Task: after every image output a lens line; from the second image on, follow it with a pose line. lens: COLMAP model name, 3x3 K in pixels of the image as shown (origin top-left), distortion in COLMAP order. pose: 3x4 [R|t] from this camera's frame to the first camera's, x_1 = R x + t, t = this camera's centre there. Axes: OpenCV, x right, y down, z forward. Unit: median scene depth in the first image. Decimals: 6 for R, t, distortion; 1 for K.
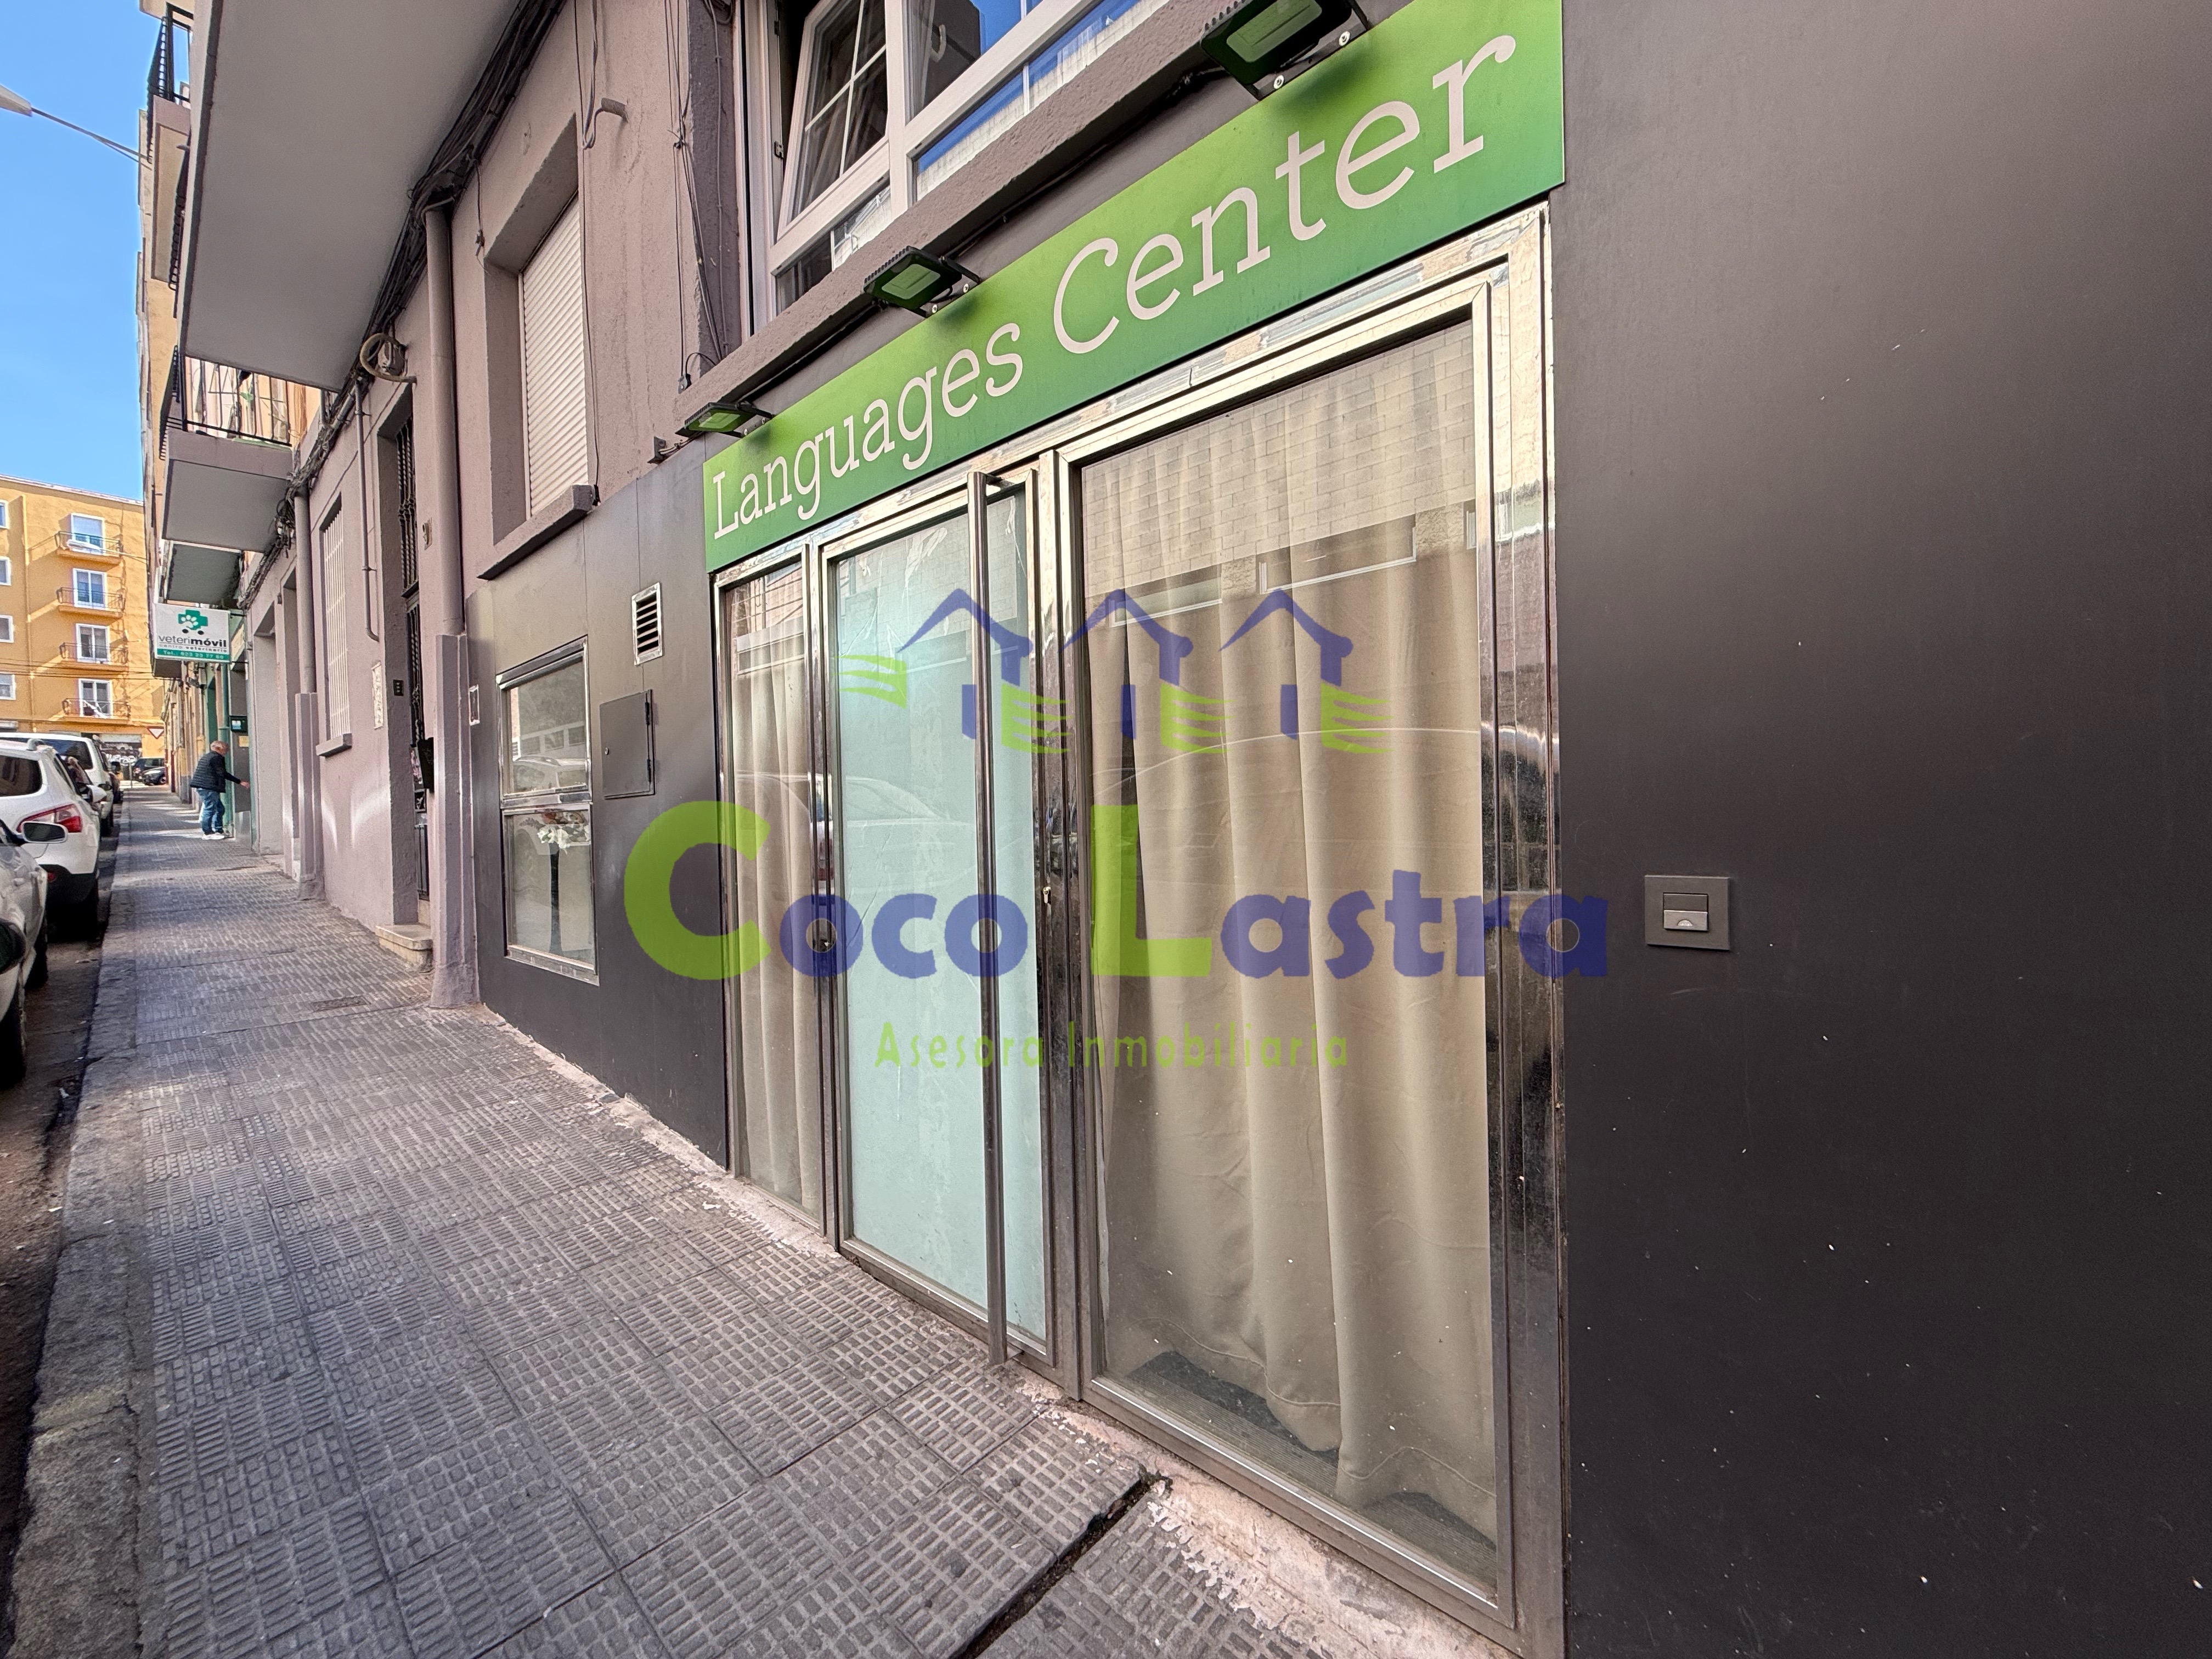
lens RADIAL K [[890.5, 0, 1106.0], [0, 890.5, 829.5], [0, 0, 1]] dist [0.001933, 0.000346]
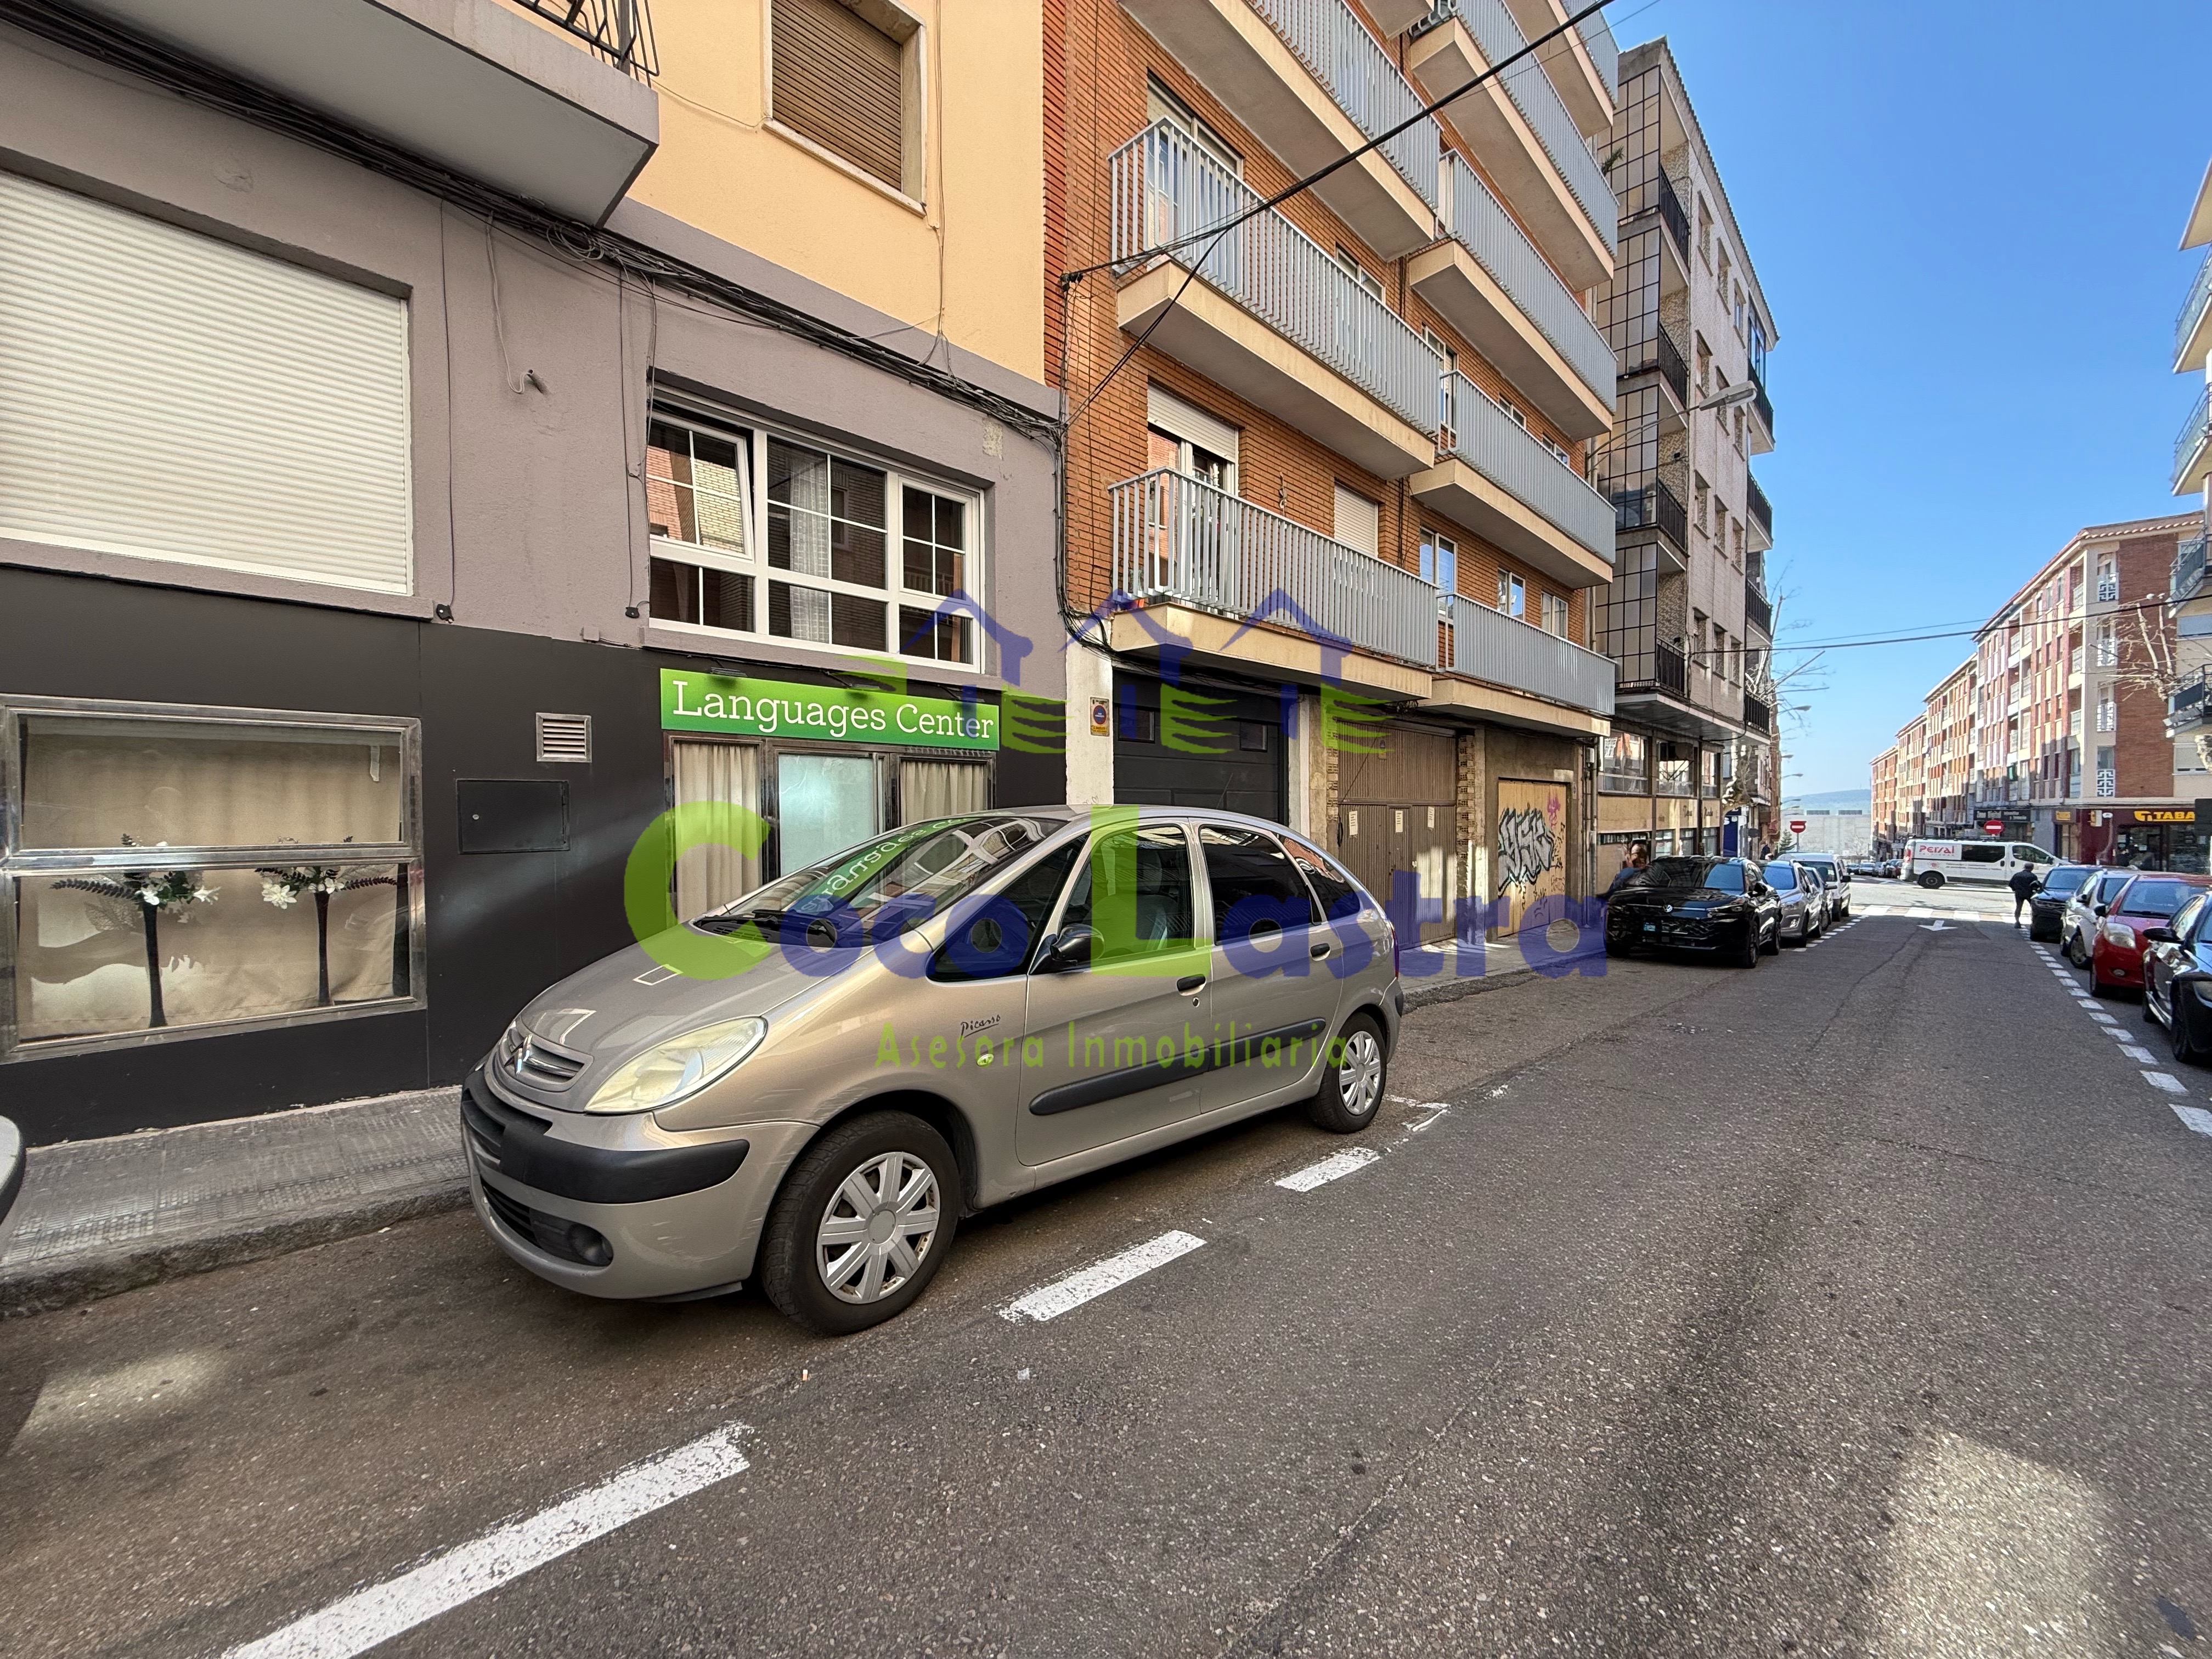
lens RADIAL K [[879.1, 0, 1094.9], [0, 879.1, 832.6], [0, 0, 1]] dist [-0.004213, 0.000190]
pose [[0.034952, 0.004280, 0.999380, -0.150638], [0.020224, 0.999783, -0.004989, -0.003354], [-0.999184, 0.020386, 0.034858, 0.004087]]
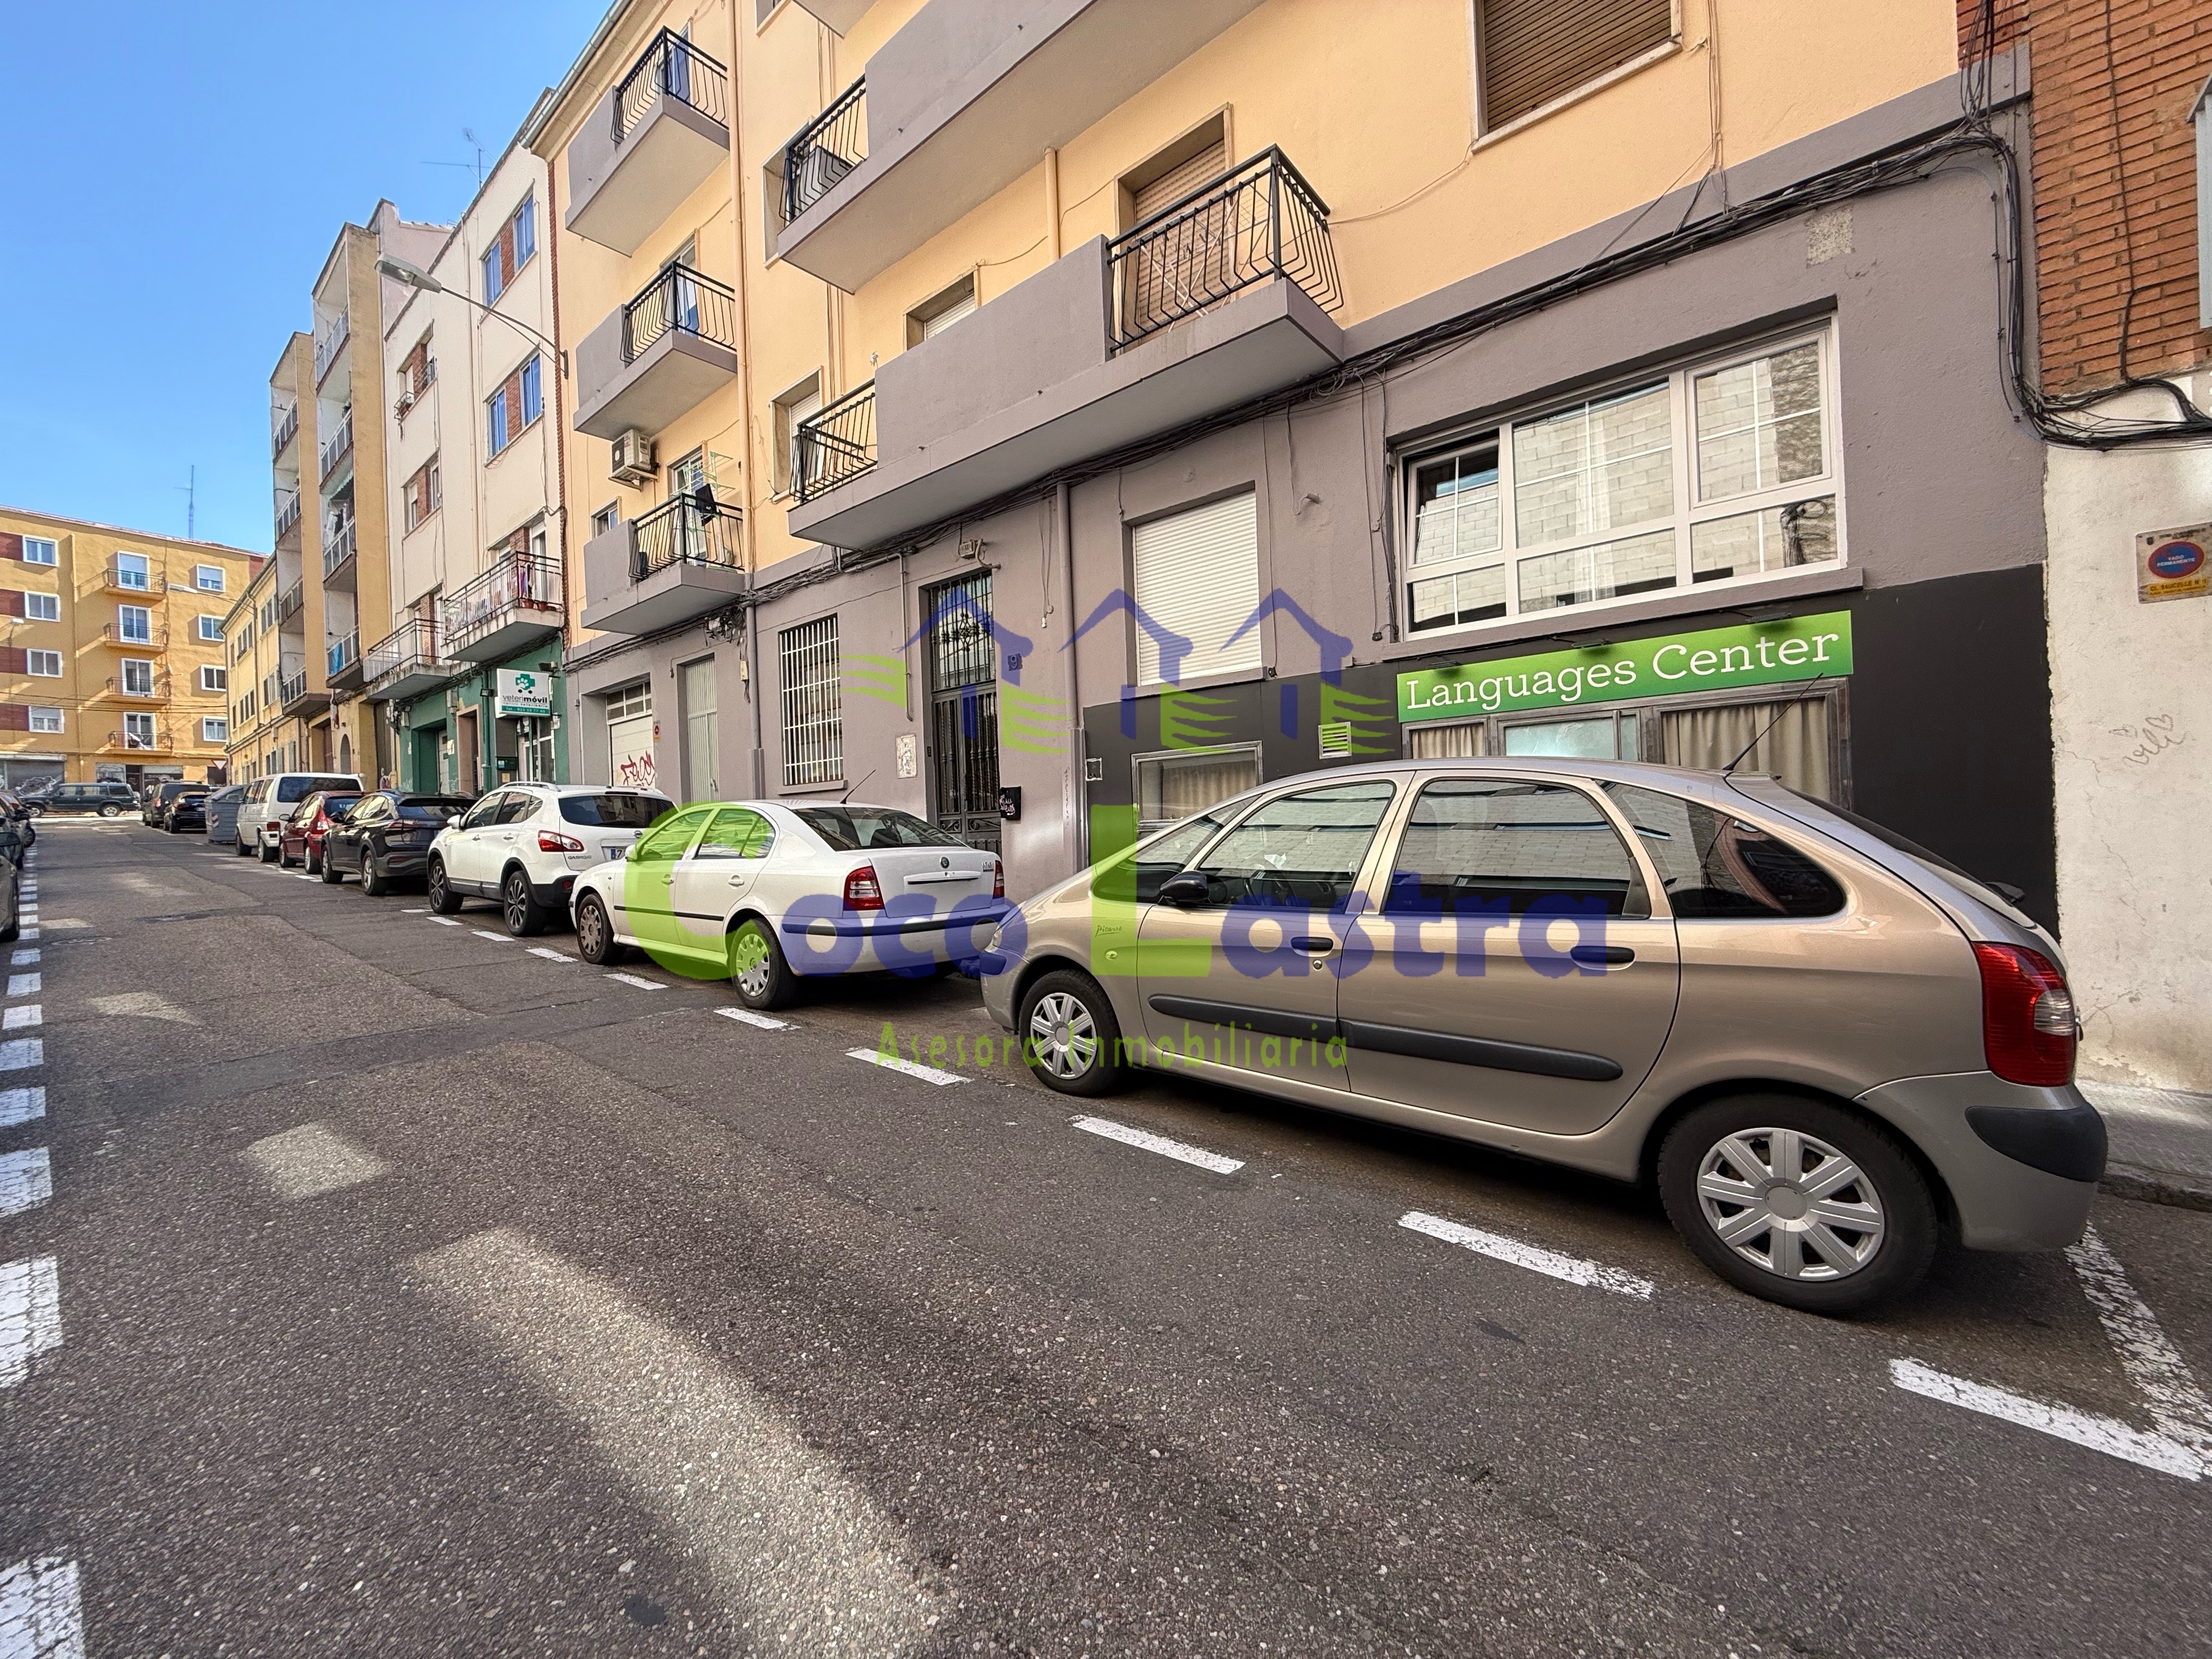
lens RADIAL K [[890.5, 0, 1106.0], [0, 890.5, 829.5], [0, 0, 1]] dist [0.001933, 0.000346]
pose [[0.998324, -0.013218, 0.056350, -0.090652], [0.014303, 0.999719, -0.018897, 0.001202], [-0.056084, 0.019671, 0.998232, -0.083435]]
